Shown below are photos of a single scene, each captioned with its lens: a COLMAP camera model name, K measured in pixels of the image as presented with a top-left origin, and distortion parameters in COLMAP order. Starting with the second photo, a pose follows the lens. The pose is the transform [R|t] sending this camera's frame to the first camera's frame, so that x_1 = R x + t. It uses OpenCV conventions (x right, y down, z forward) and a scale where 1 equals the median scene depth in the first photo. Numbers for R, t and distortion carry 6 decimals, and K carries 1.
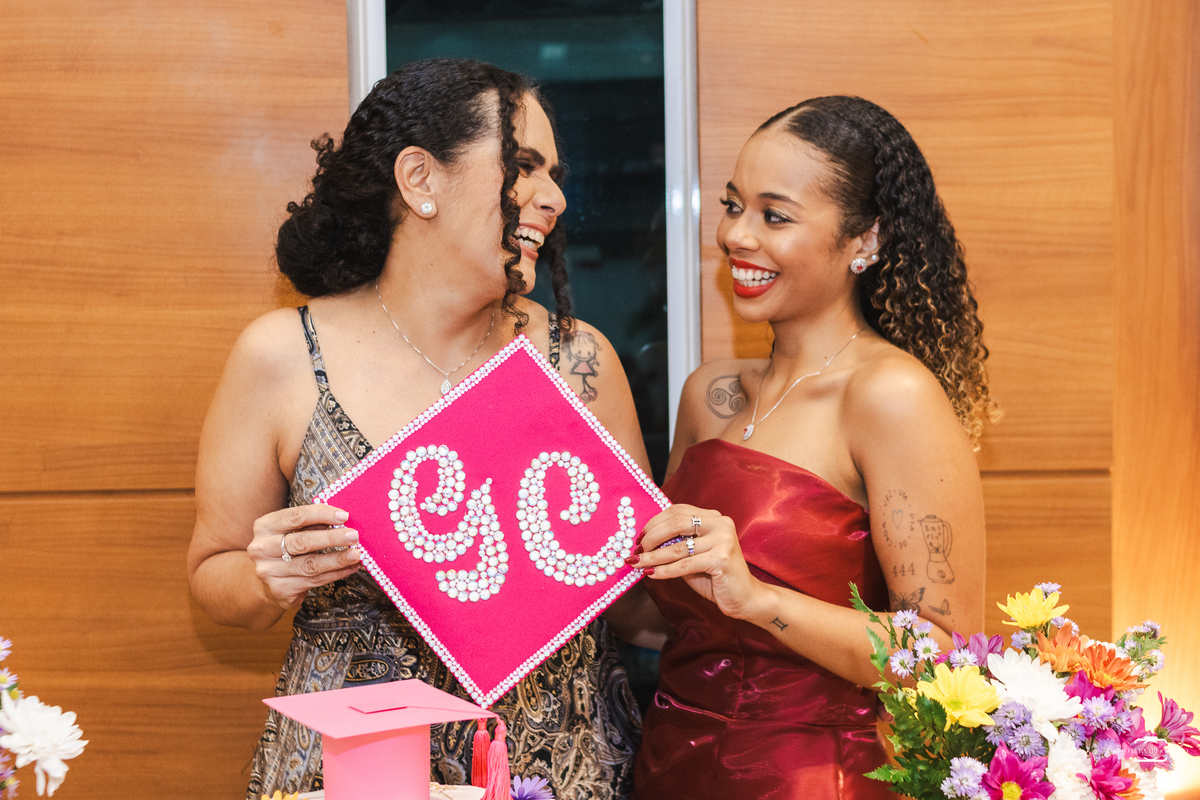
lens RADIAL K [[1909.3, 0, 626.9], [0, 1909.3, 433.3], [0, 0, 1]] dist [0.051924, 0.000000]
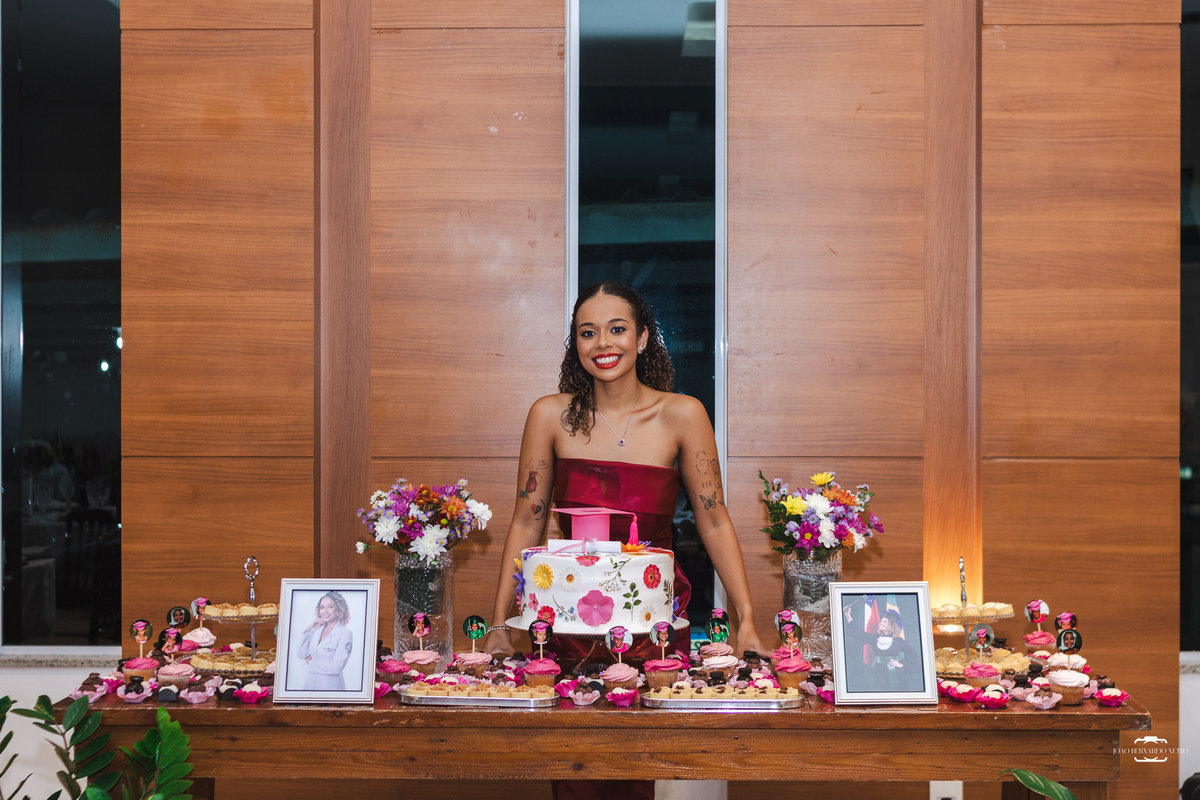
lens RADIAL K [[1909.3, 0, 606.3], [0, 1909.3, 399.8], [0, 0, 1]] dist [0.051924, 0.000000]
pose [[0.996741, 0.012621, -0.079674, 0.073908], [-0.017592, 0.997922, -0.061992, 0.100767], [0.078726, 0.063192, 0.994891, -1.212635]]
